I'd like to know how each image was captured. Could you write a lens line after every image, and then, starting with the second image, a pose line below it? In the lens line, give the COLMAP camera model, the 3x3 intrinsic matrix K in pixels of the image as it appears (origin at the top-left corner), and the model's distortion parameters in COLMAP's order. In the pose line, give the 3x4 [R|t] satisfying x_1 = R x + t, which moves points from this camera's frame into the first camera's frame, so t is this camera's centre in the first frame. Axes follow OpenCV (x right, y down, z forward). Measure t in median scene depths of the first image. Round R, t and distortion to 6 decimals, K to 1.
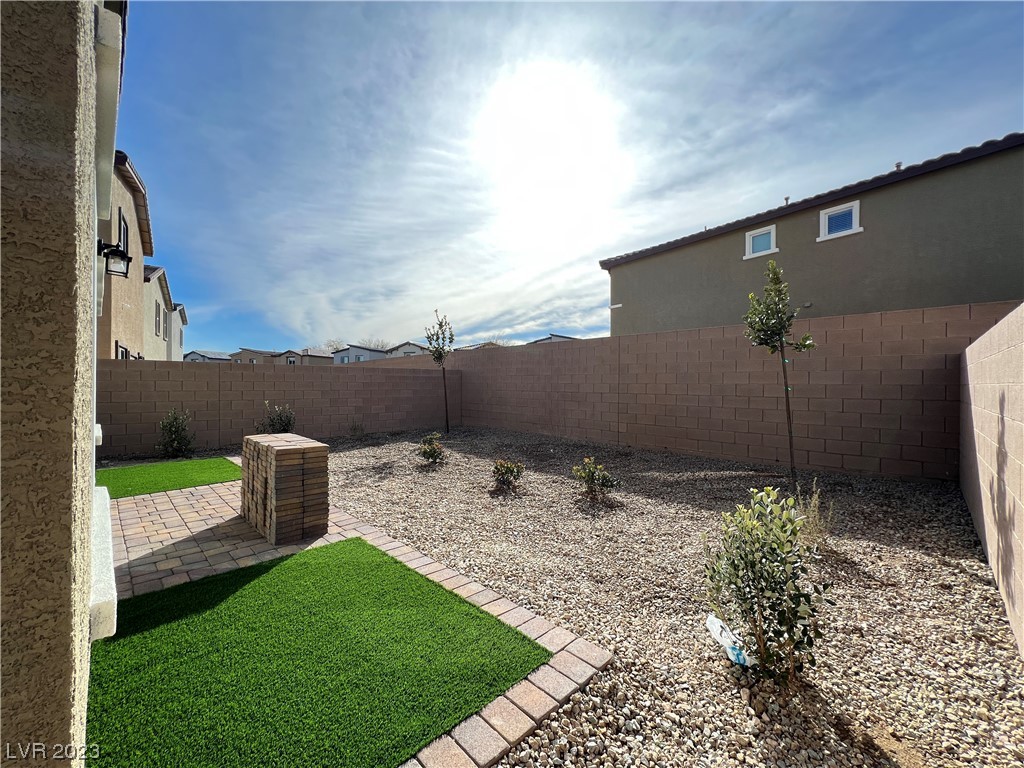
lens RADIAL K [[412.4, 0, 510.5], [0, 412.4, 385.7], [0, 0, 1]] dist [-0.000668, -0.000049]
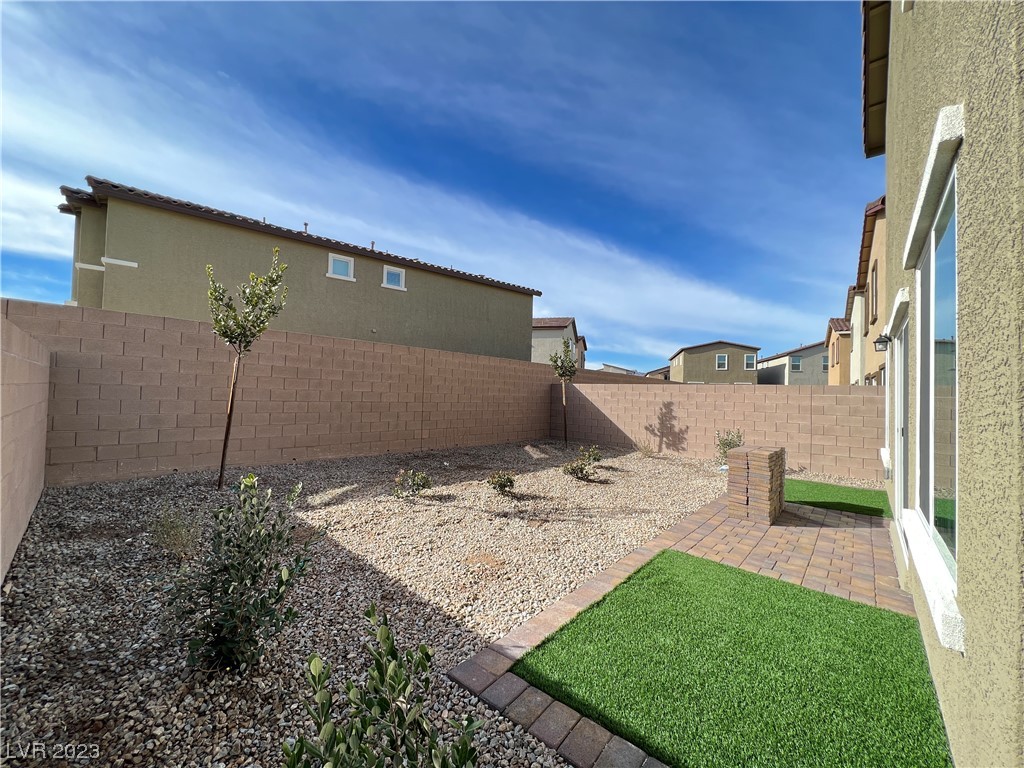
lens RADIAL K [[412.4, 0, 510.5], [0, 412.4, 385.7], [0, 0, 1]] dist [-0.000668, -0.000049]
pose [[-0.064720, 0.014288, 0.997801, -0.752644], [-0.024966, 0.999561, -0.015932, -0.012281], [-0.997591, -0.025943, -0.064335, 0.776004]]
